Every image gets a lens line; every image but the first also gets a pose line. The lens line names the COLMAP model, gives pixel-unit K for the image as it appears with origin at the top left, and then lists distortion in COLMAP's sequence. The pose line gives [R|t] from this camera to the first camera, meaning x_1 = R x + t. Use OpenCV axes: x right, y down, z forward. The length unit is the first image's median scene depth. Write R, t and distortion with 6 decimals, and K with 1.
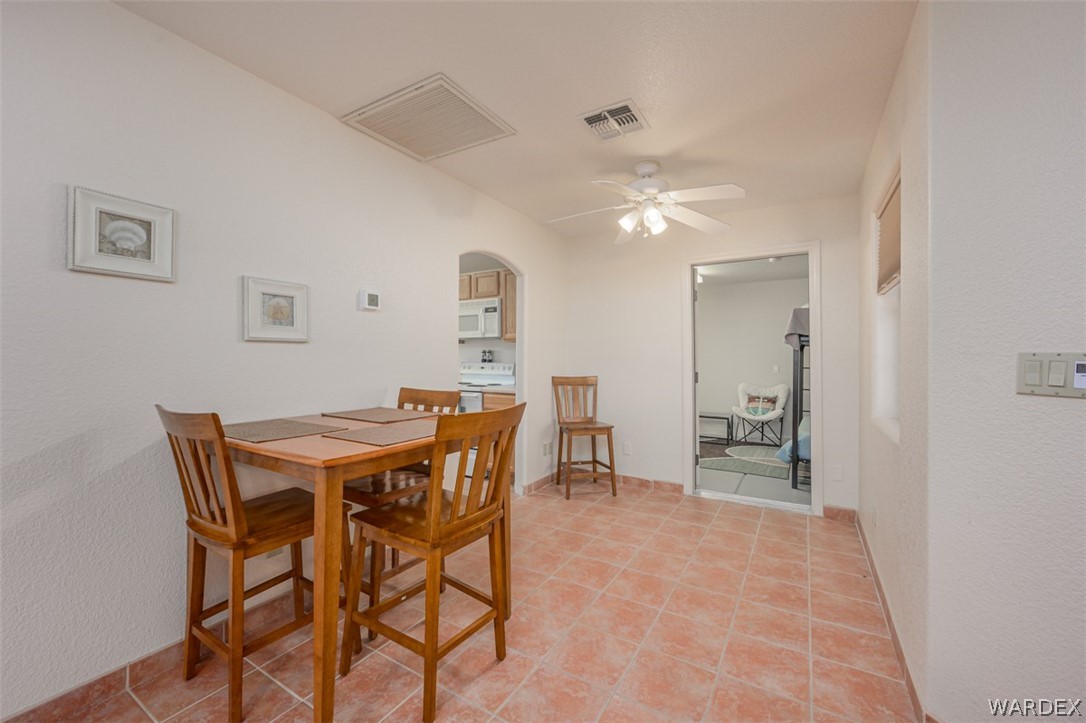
lens RADIAL K [[439.7, 0, 544.8], [0, 439.7, 358.3], [0, 0, 1]] dist [-0.002120, -0.000084]
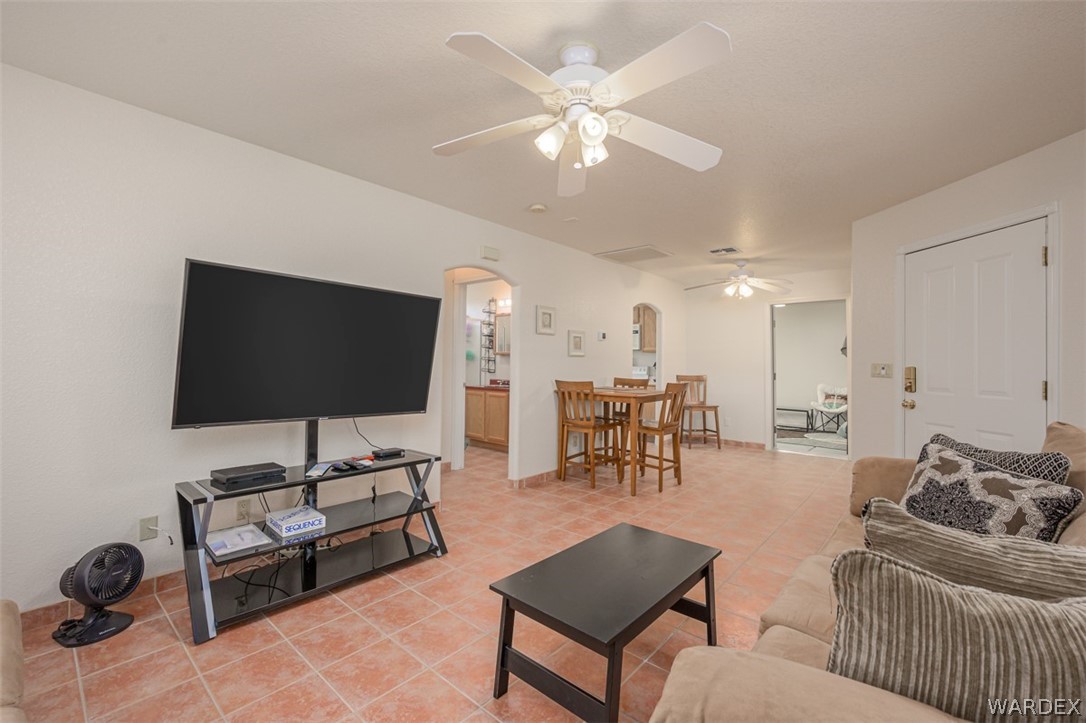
lens RADIAL K [[457.4, 0, 540.9], [0, 457.4, 357.4], [0, 0, 1]] dist [-0.000705, -0.000060]
pose [[0.983777, 0.003129, -0.179368, -0.169749], [-0.005026, 0.999936, -0.010125, -0.002663], [0.179325, 0.010862, 0.983730, -0.708379]]
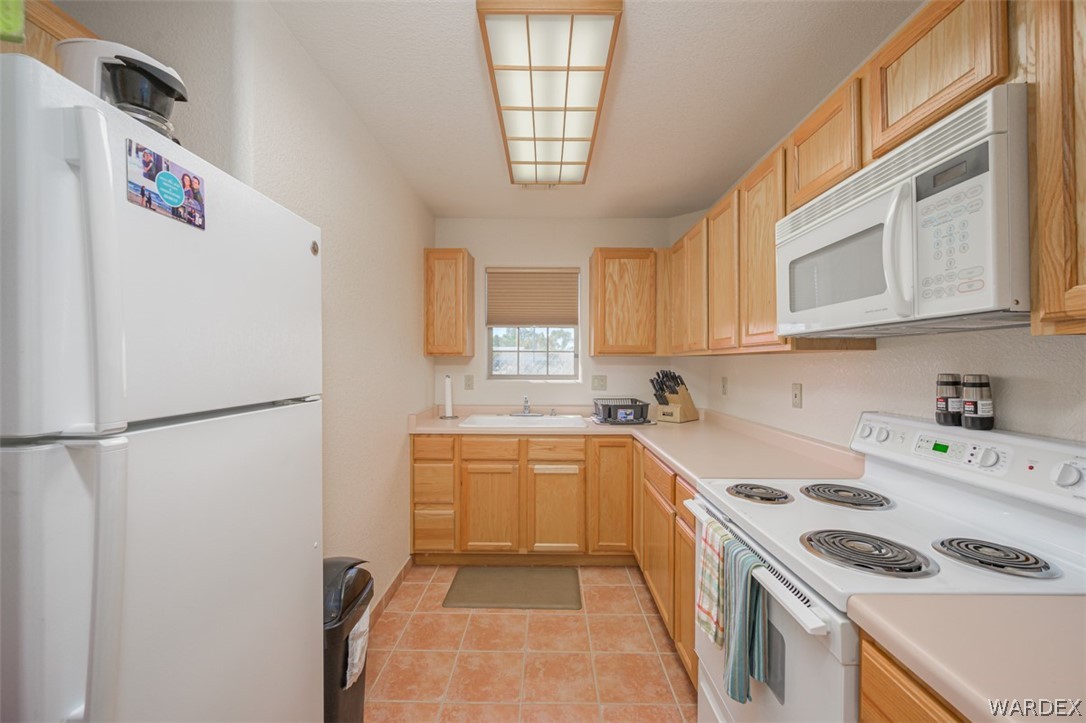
lens RADIAL K [[439.0, 0, 543.9], [0, 439.0, 359.9], [0, 0, 1]] dist [0.000708, 0.000027]
pose [[0.516793, -0.011423, -0.856034, -0.054832], [-0.000959, 0.999903, -0.013922, -0.027982], [0.856110, 0.008016, 0.516732, 0.813853]]
